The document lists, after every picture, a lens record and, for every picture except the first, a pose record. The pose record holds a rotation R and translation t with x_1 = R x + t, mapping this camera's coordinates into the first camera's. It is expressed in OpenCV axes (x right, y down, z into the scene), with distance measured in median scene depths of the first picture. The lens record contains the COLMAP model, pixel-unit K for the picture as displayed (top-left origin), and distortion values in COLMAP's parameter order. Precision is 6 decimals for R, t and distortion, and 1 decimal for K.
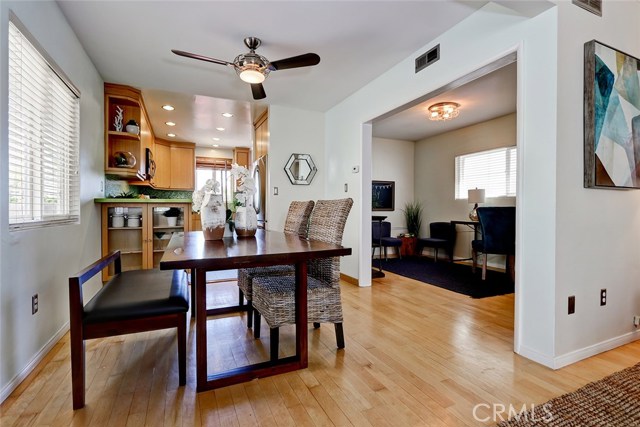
lens RADIAL K [[291.4, 0, 312.9], [0, 291.4, 210.4], [0, 0, 1]] dist [0.000511, -0.000056]
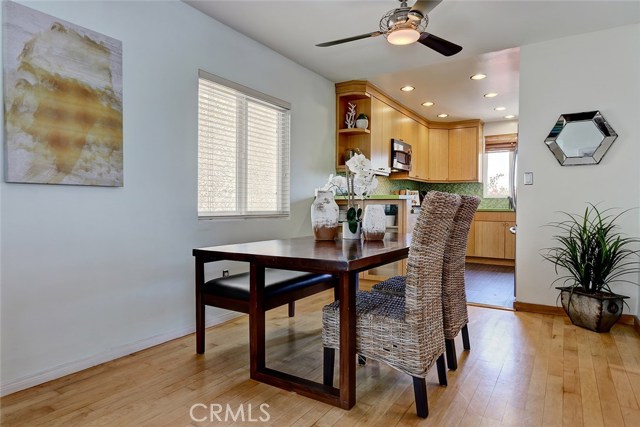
lens RADIAL K [[385.9, 0, 308.5], [0, 385.9, 206.9], [0, 0, 1]] dist [-0.001182, -0.000053]
pose [[0.558364, 0.004525, -0.829584, 0.392941], [-0.006679, 0.999977, 0.000959, -0.003014], [0.829569, 0.005005, 0.558381, 0.168721]]
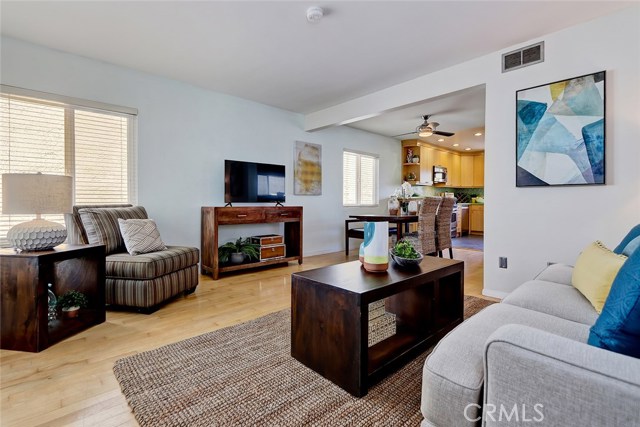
lens RADIAL K [[280.6, 0, 330.3], [0, 280.6, 203.1], [0, 0, 1]] dist [0.001249, -0.000029]
pose [[0.376486, 0.004791, -0.926410, 1.000671], [-0.005901, 0.999979, 0.002773, 0.001229], [0.926403, 0.004423, 0.376506, -0.229158]]
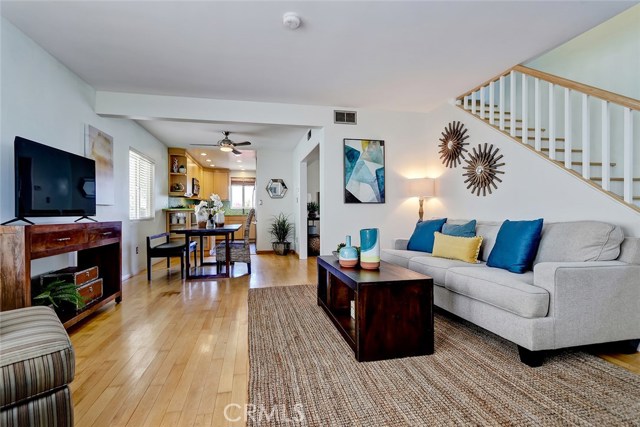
lens RADIAL K [[273.5, 0, 302.1], [0, 273.5, 213.3], [0, 0, 1]] dist [0.000489, -0.000064]
pose [[0.975535, -0.006260, -0.219757, 0.565541], [0.005805, 0.999979, -0.002716, 0.000369], [0.219770, 0.001374, 0.975551, -0.587467]]
